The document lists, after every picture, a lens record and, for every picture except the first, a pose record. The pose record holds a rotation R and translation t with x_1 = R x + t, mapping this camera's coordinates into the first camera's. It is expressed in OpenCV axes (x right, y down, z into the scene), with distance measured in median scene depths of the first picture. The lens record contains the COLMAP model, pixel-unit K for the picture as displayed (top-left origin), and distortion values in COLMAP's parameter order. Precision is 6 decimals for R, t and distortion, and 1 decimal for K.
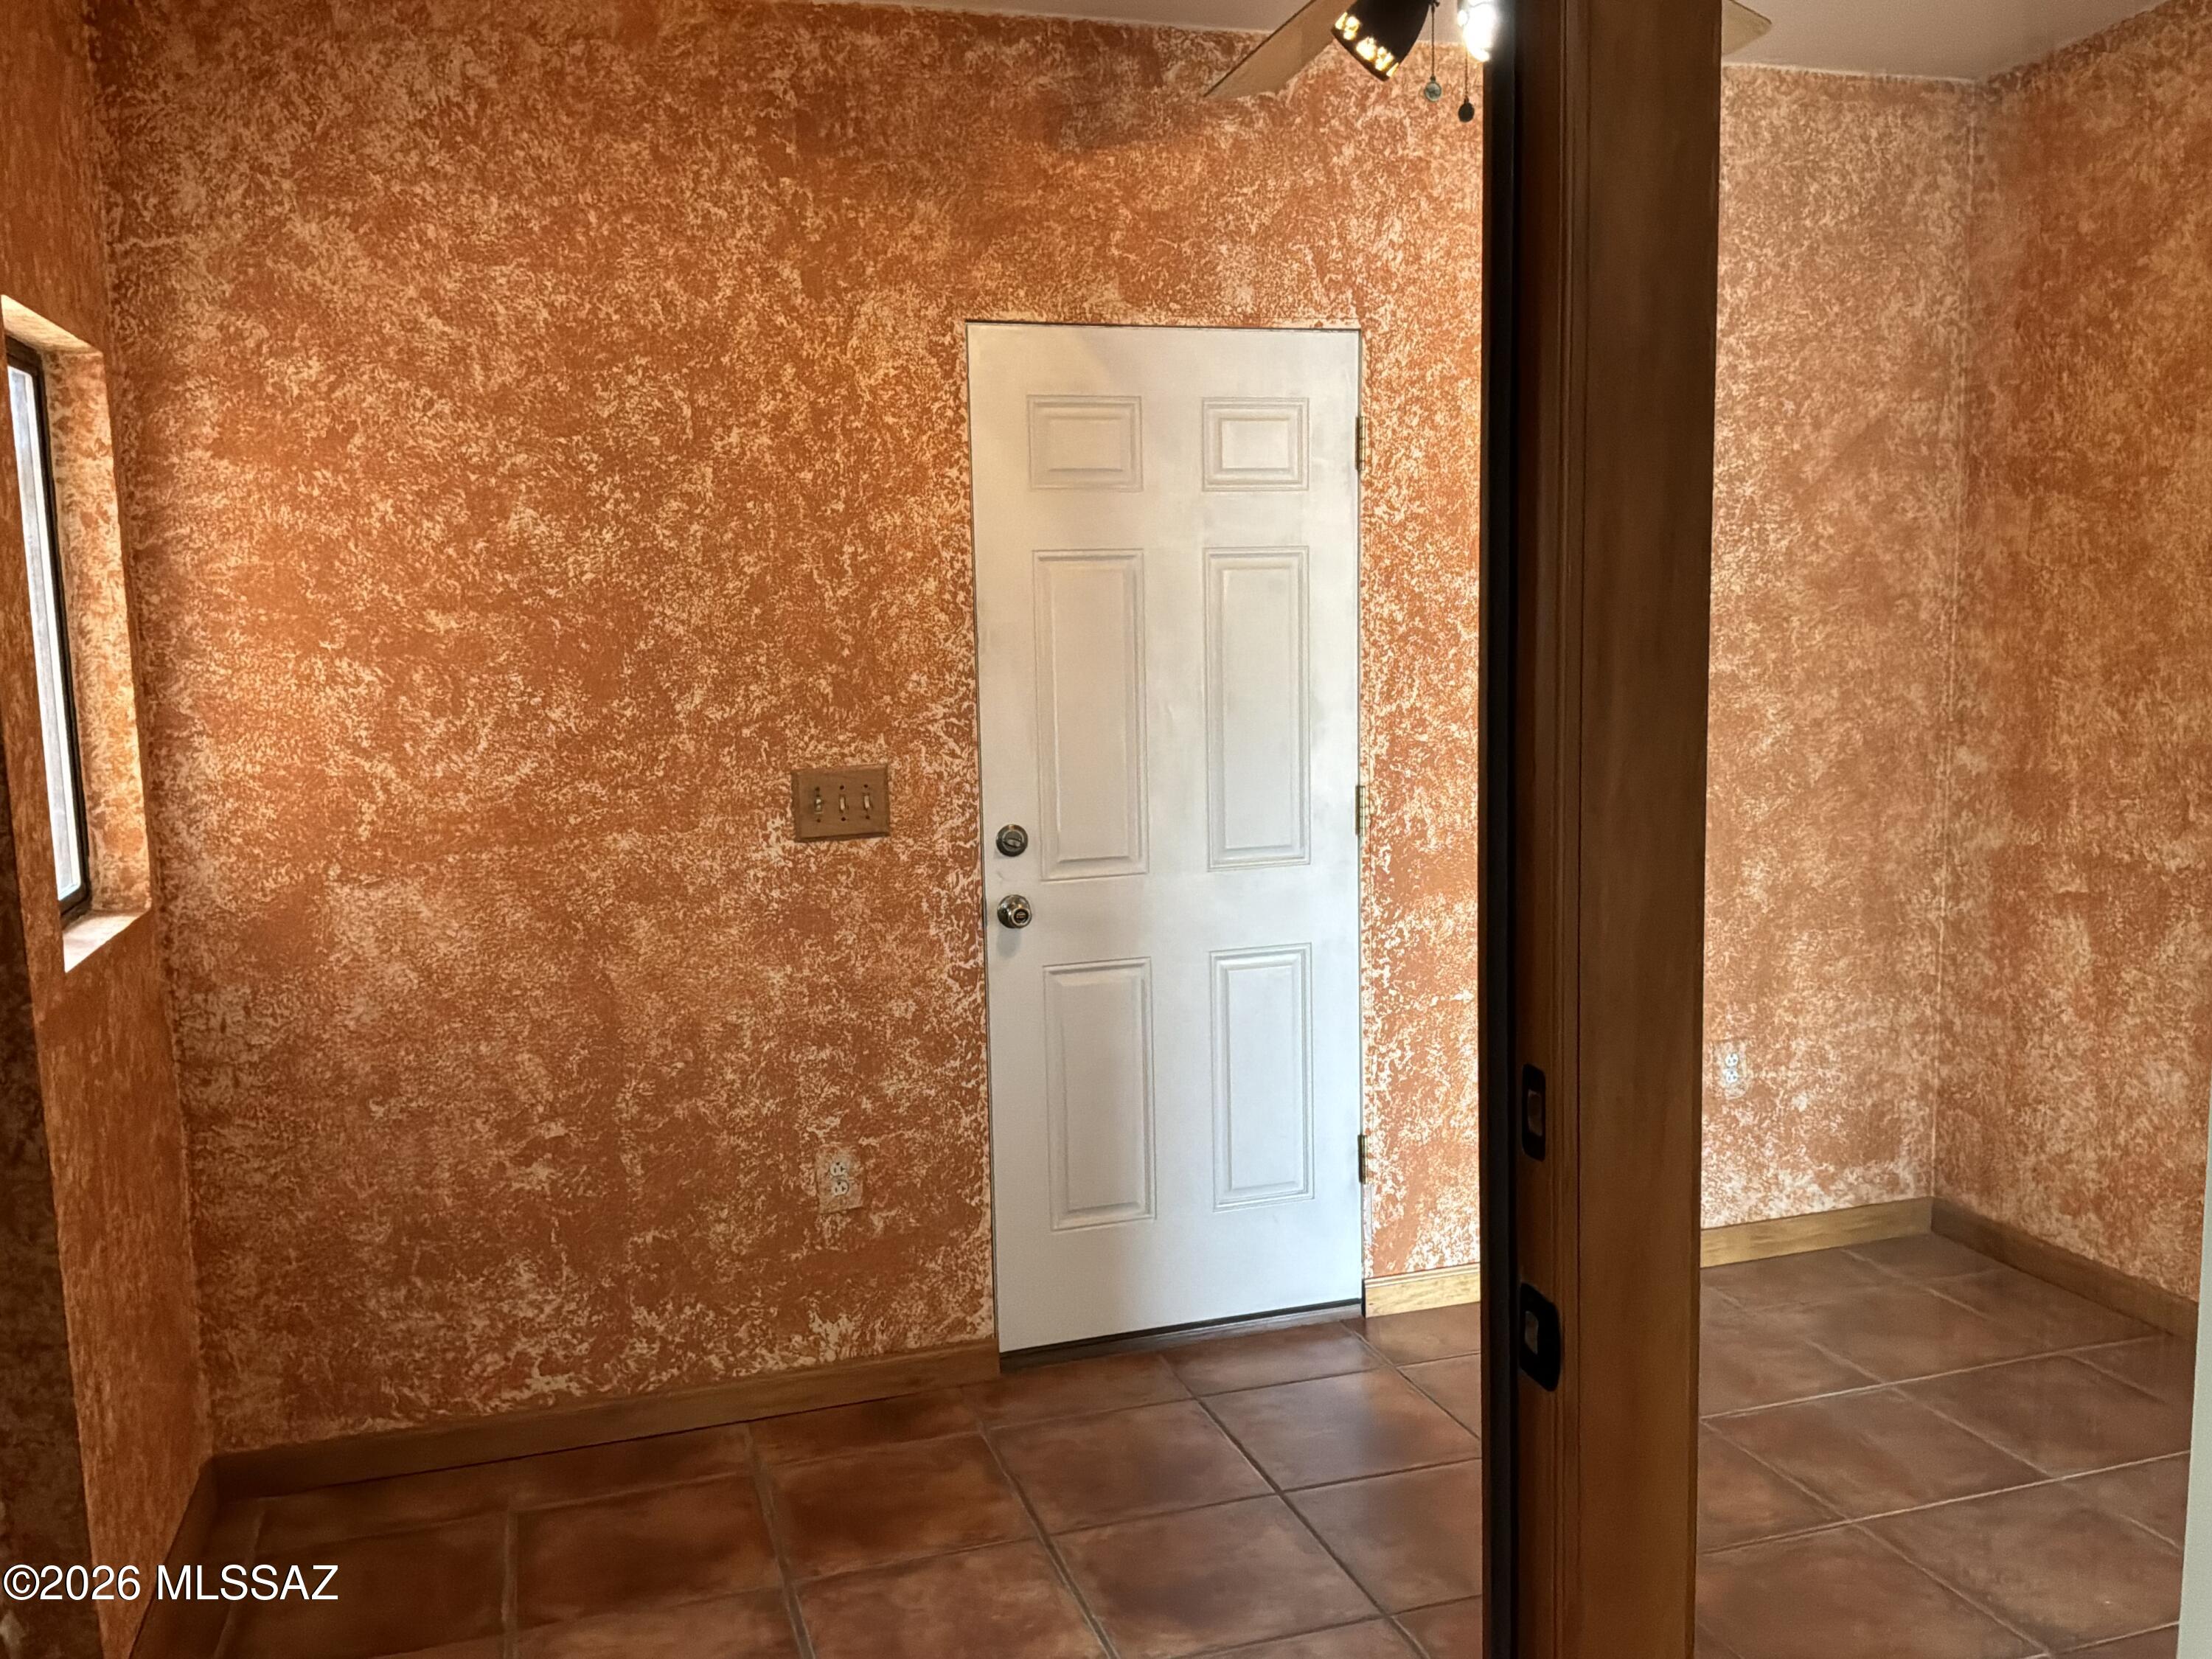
lens RADIAL K [[1828.6, 0, 1099.6], [0, 1828.6, 836.7], [0, 0, 1]] dist [0.094469, -0.167020]
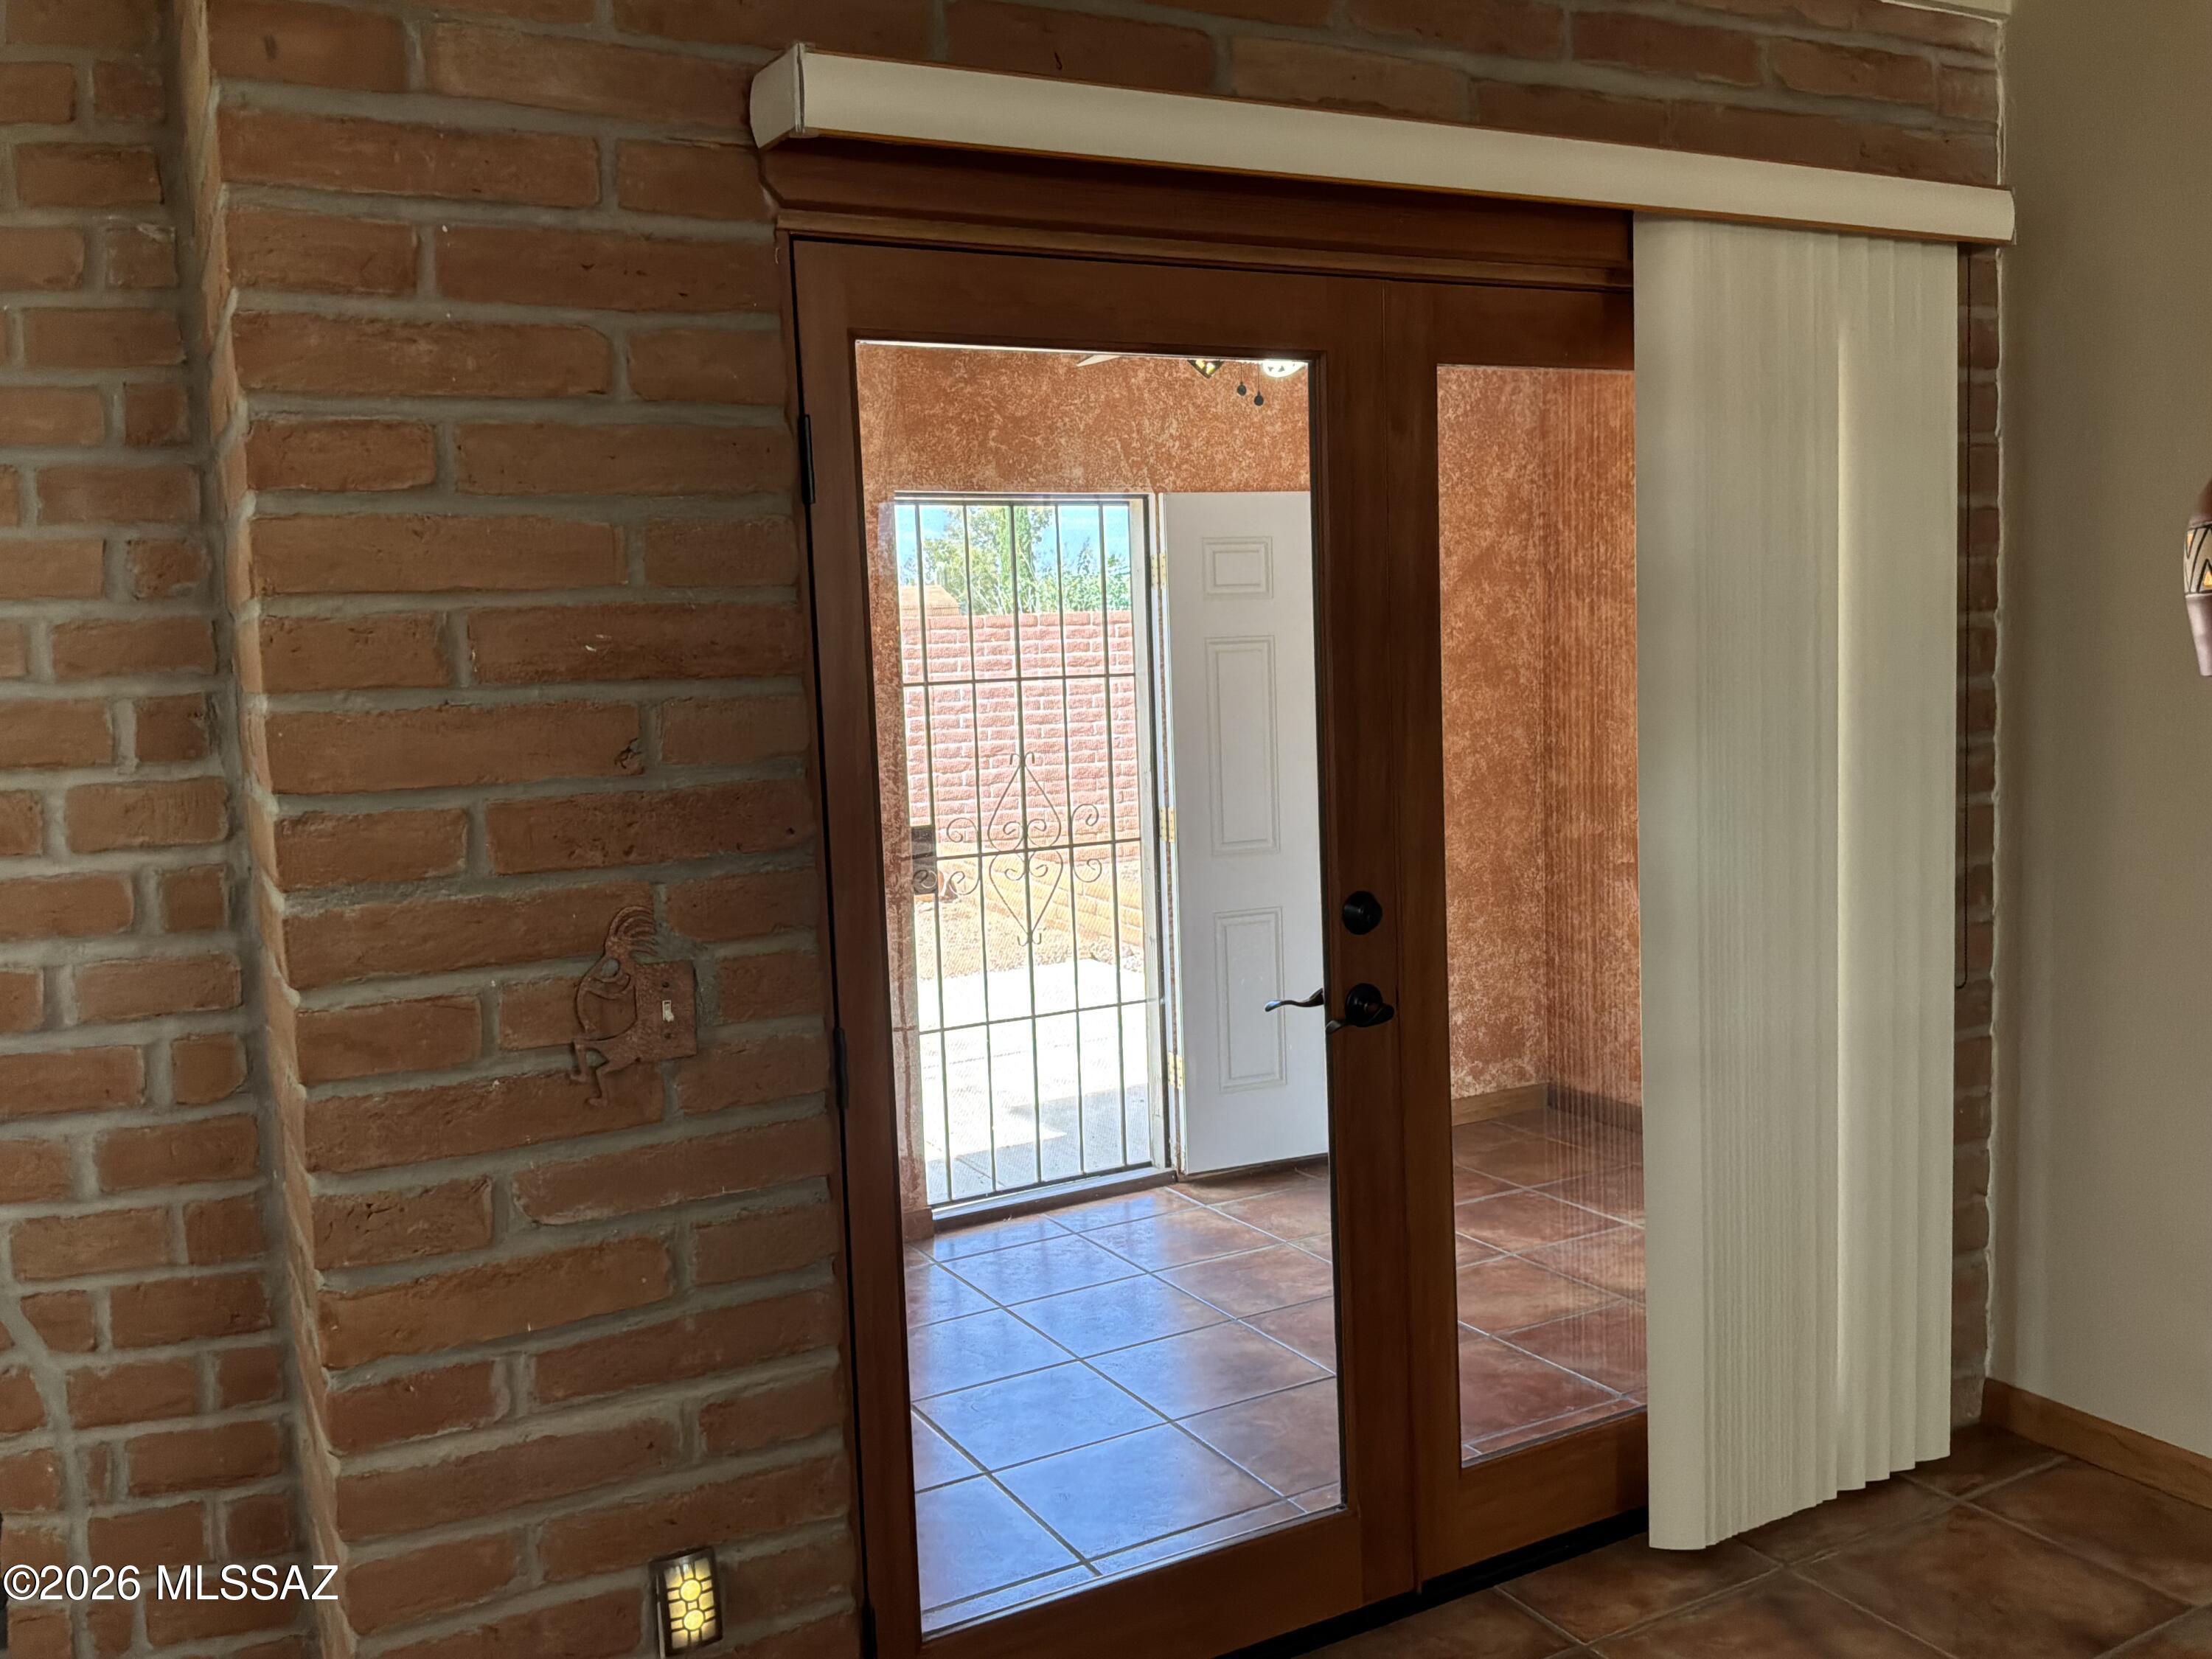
lens RADIAL K [[1828.6, 0, 1082.7], [0, 1828.6, 832.2], [0, 0, 1]] dist [0.094469, -0.167020]
pose [[0.983124, -0.032953, 0.179946, -0.164624], [0.038668, 0.998850, -0.028344, 0.028588], [-0.178805, 0.034824, 0.983268, -0.367891]]
